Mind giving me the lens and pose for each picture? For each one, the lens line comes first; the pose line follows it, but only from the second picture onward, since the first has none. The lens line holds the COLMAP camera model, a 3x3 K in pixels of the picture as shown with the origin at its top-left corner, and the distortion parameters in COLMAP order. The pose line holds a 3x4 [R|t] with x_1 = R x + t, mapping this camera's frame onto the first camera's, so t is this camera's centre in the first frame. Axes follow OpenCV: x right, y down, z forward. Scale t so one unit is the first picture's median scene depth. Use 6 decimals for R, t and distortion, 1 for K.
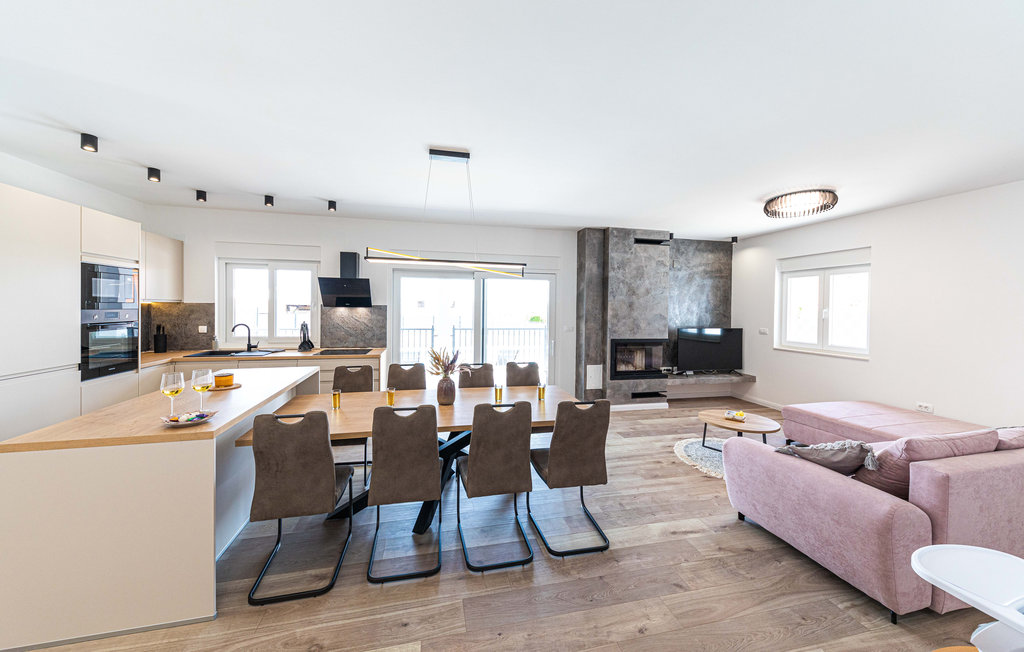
lens RADIAL K [[354.2, 0, 497.1], [0, 354.2, 311.1], [0, 0, 1]] dist [0.014804, 0.000011]
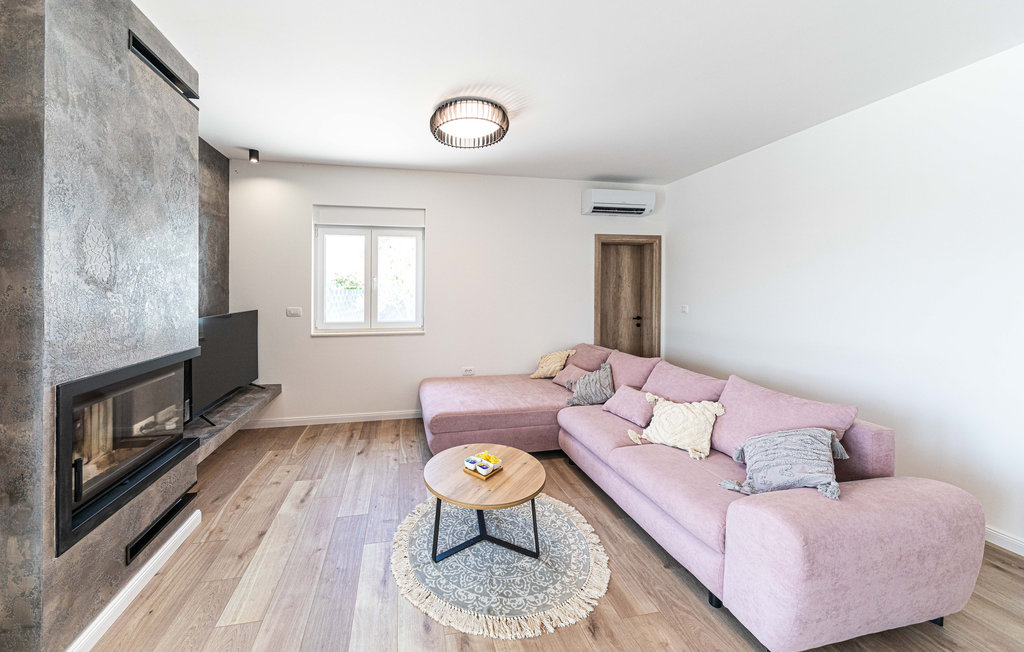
lens RADIAL K [[371.2, 0, 474.3], [0, 371.2, 290.9], [0, 0, 1]] dist [0.000054, -0.000079]
pose [[-0.000396, -0.013575, 0.999908, 0.077944], [0.009129, 0.999866, 0.013578, 0.014816], [-0.999958, 0.009133, -0.000272, 0.775751]]
